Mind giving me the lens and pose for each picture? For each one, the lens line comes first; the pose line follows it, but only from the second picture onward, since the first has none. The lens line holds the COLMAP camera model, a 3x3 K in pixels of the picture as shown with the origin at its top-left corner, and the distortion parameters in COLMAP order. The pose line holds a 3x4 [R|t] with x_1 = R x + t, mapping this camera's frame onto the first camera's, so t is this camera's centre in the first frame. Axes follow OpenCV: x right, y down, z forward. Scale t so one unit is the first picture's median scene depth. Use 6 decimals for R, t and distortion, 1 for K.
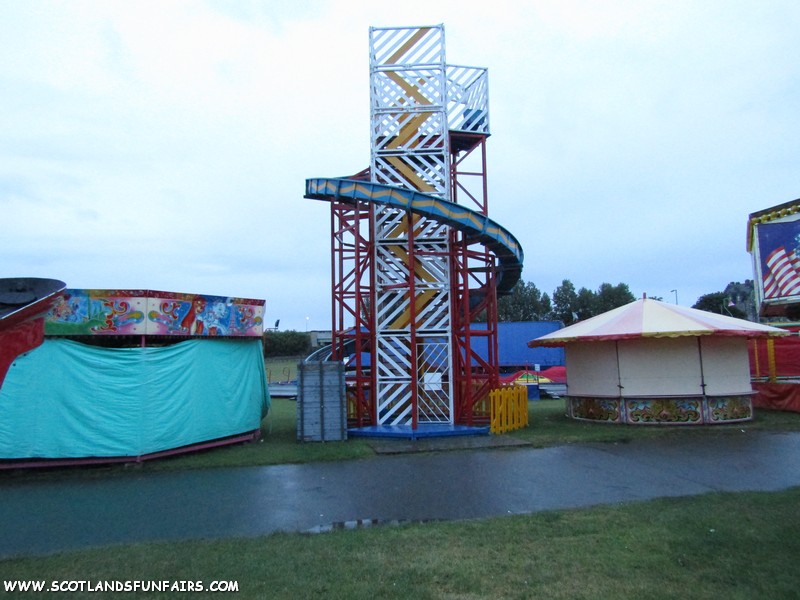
lens RADIAL K [[572.3, 0, 400.0], [0, 572.3, 299.7], [0, 0, 1]] dist [-0.009252, -0.002969]
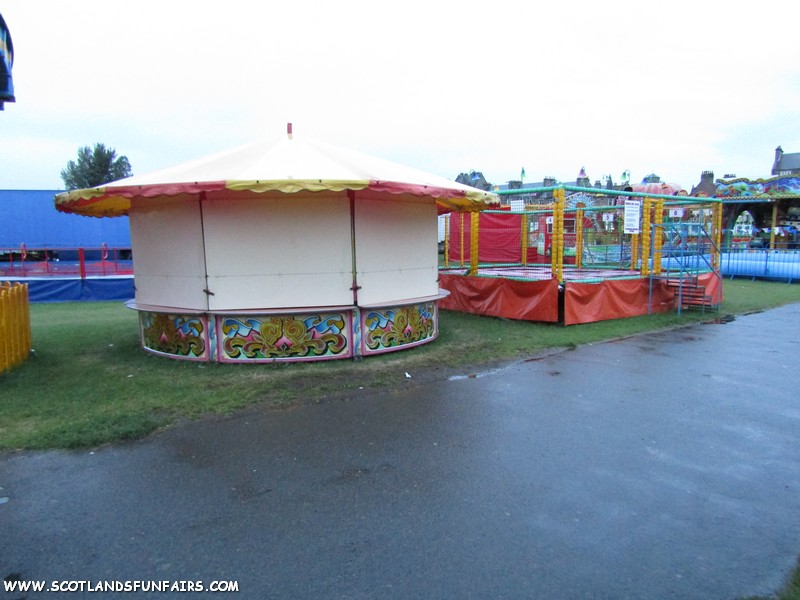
lens RADIAL K [[572.3, 0, 400.1], [0, 572.3, 301.0], [0, 0, 1]] dist [-0.009252, -0.002969]
pose [[0.910519, -0.032778, 0.412166, 0.338568], [-0.053221, 0.979269, 0.195447, 0.052083], [-0.410028, -0.199894, 0.889899, 0.485450]]
